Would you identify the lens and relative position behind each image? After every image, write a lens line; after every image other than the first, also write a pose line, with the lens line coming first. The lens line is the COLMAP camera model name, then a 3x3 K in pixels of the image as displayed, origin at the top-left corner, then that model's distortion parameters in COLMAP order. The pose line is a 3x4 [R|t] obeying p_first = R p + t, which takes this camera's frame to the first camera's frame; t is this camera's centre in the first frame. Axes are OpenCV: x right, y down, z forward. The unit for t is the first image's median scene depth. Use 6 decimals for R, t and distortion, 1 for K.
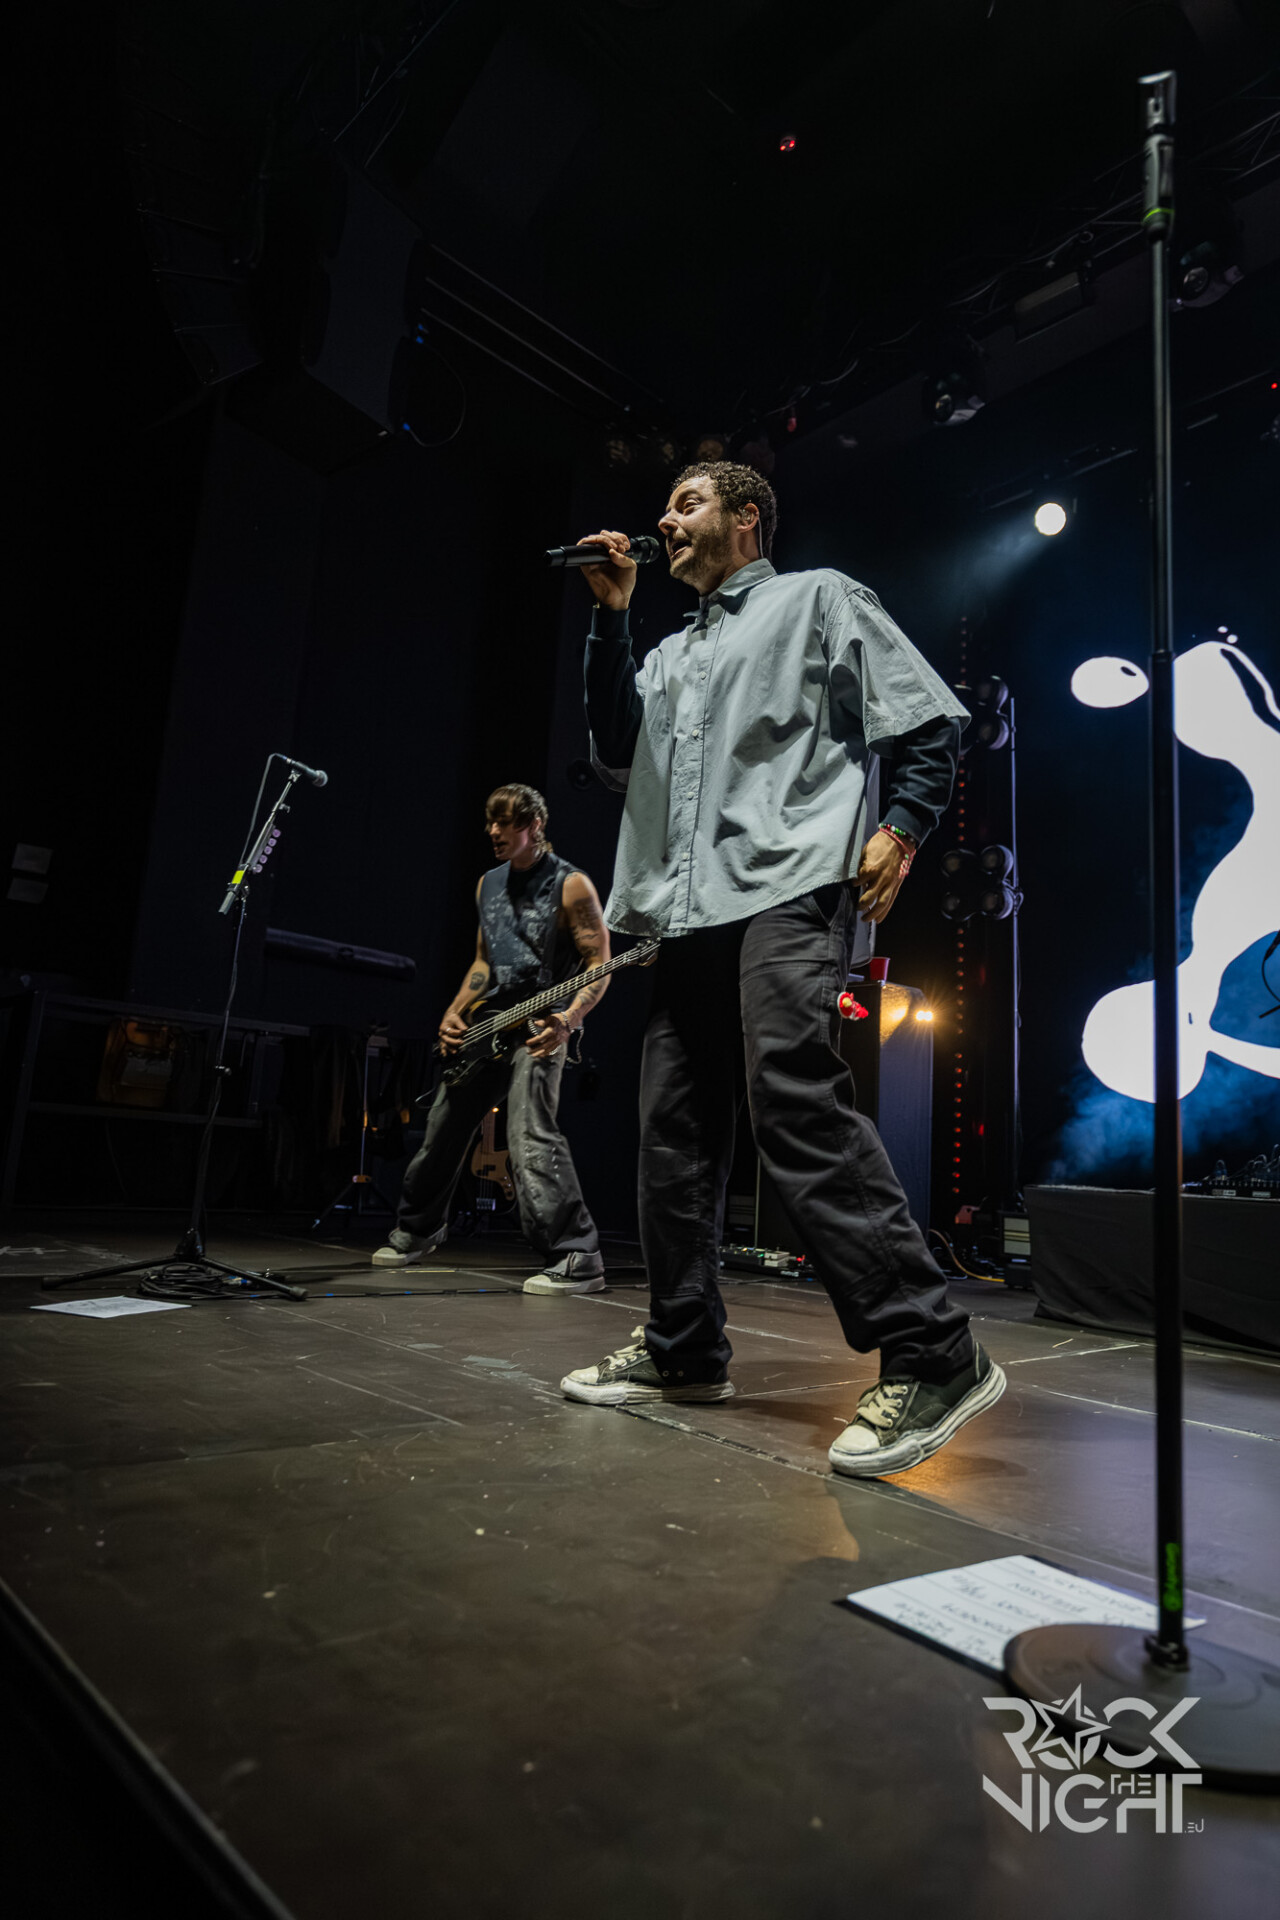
lens RADIAL K [[1142.1, 0, 653.5], [0, 1142.1, 951.5], [0, 0, 1]] dist [-0.006700, 0.000318]
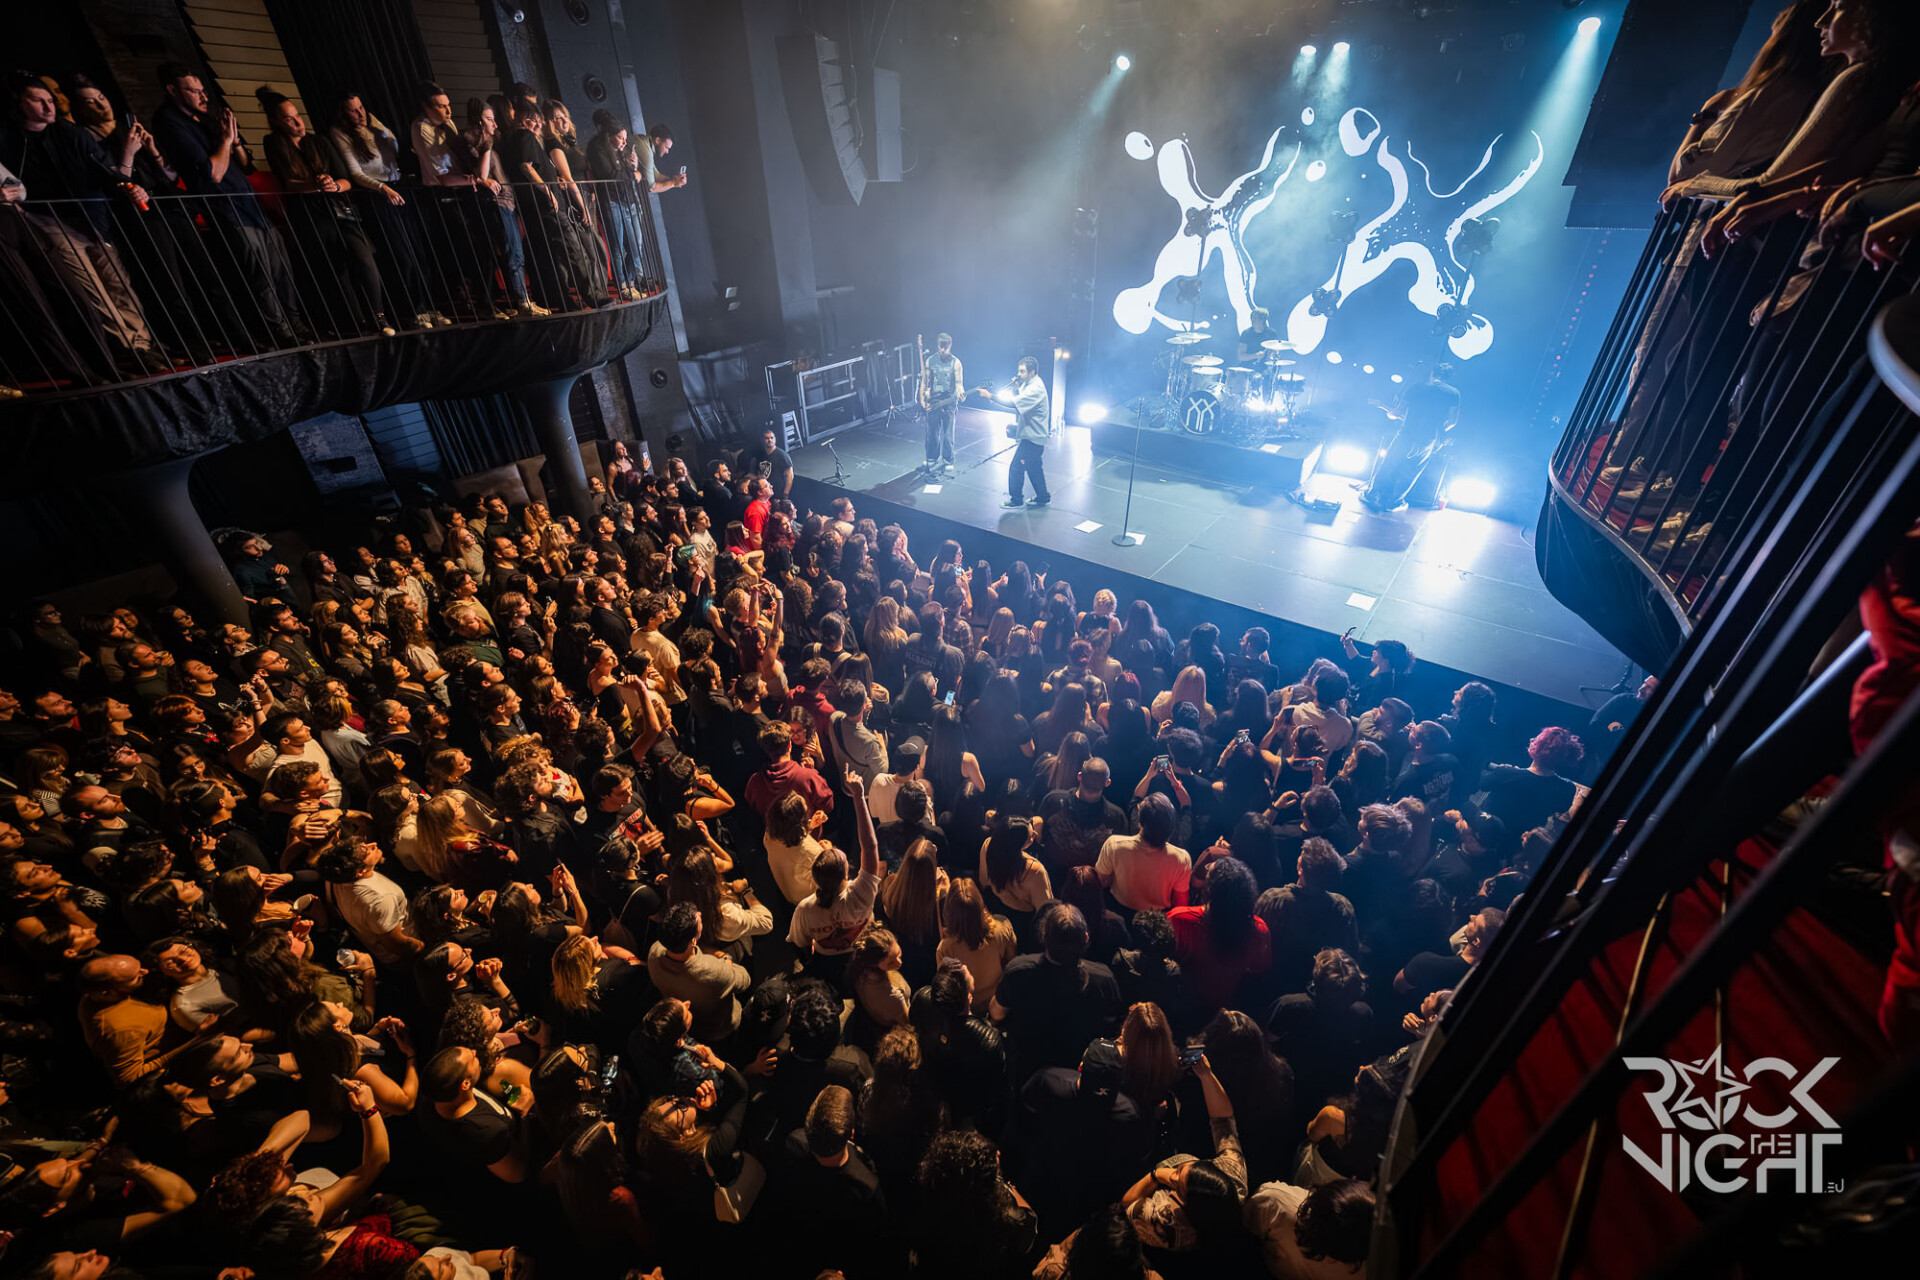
lens RADIAL K [[755.4, 0, 959.8], [0, 755.4, 644.0], [0, 0, 1]] dist [-0.001489, 0.000094]
pose [[0.982575, -0.156153, 0.100806, -0.390728], [0.042446, 0.716551, 0.696242, -0.804932], [-0.180953, -0.679831, 0.710693, -1.022064]]
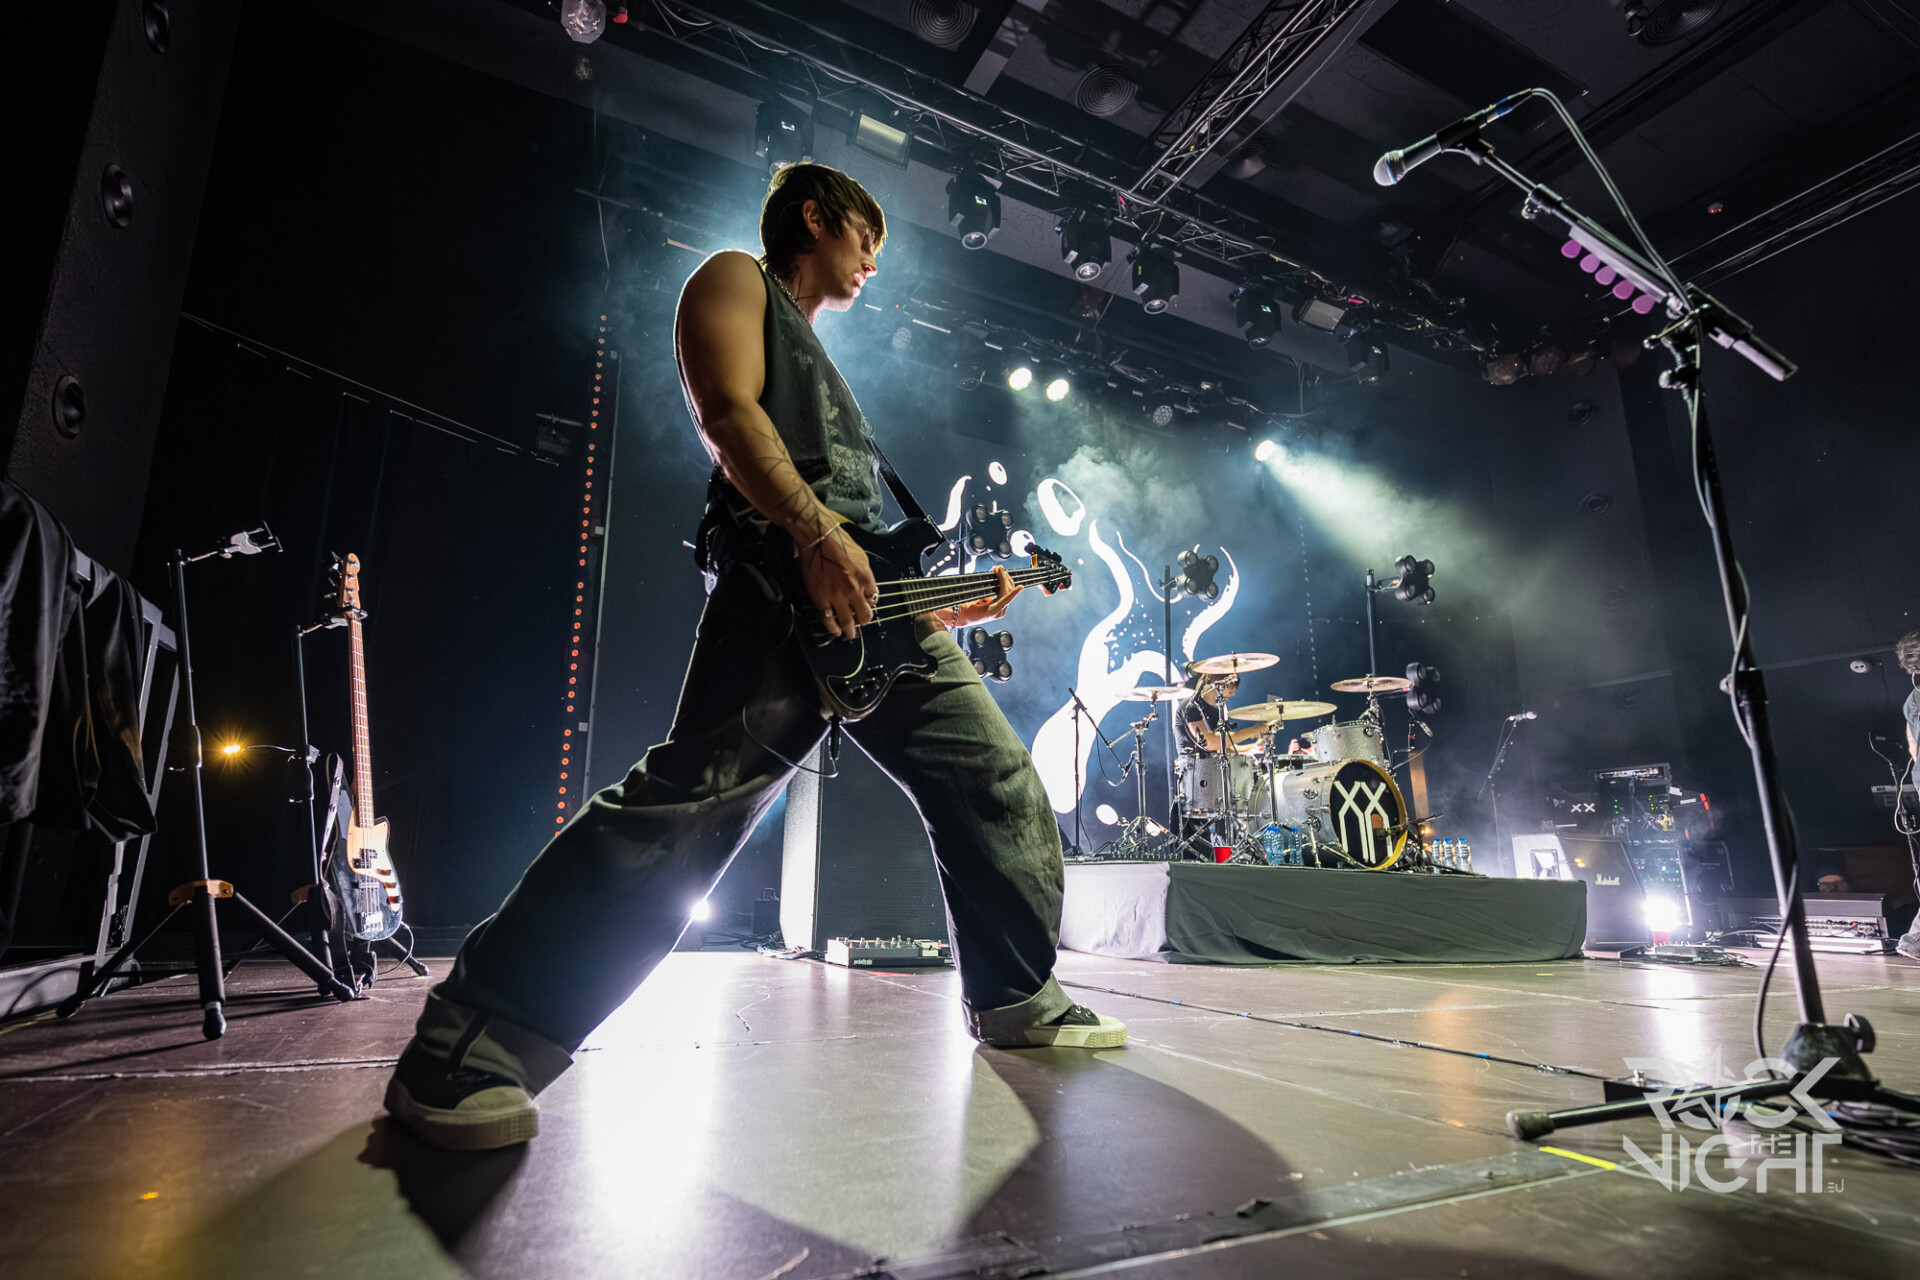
lens RADIAL K [[845.0, 0, 856.3], [0, 845.0, 717.0], [0, 0, 1]] dist [0.002377, -0.000777]
pose [[0.346248, 0.127696, 0.929412, -0.468045], [-0.175147, 0.982073, -0.069681, 0.116655], [-0.921648, -0.138657, 0.362407, 0.676429]]
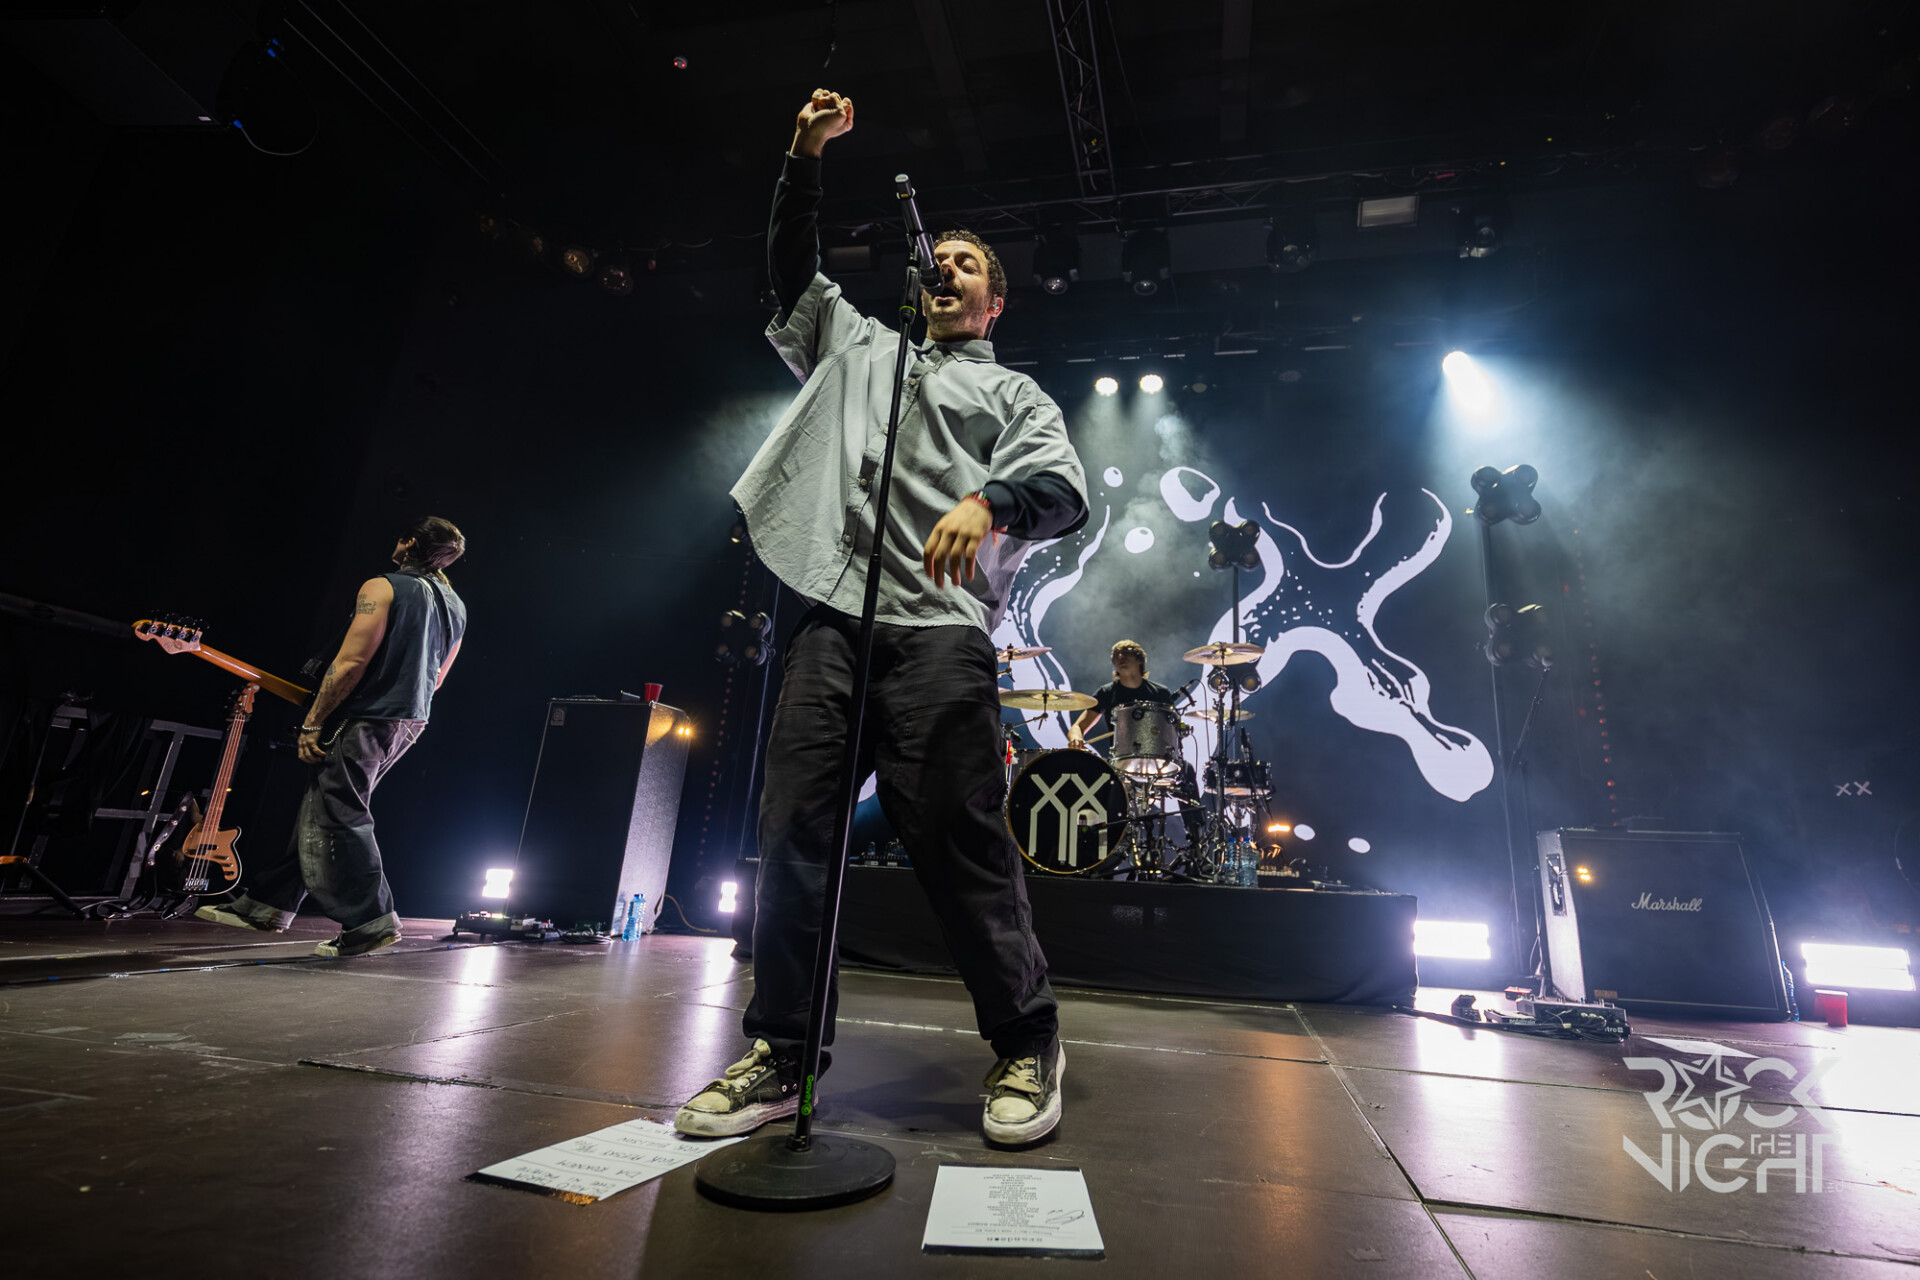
lens RADIAL K [[829.0, 0, 1058.5], [0, 829.0, 642.6], [0, 0, 1]] dist [-0.000392, -0.000411]
pose [[0.804795, 0.140032, 0.576798, 0.013750], [-0.108767, 0.990110, -0.088613, -0.006884], [-0.583502, 0.008578, 0.812067, -0.037073]]
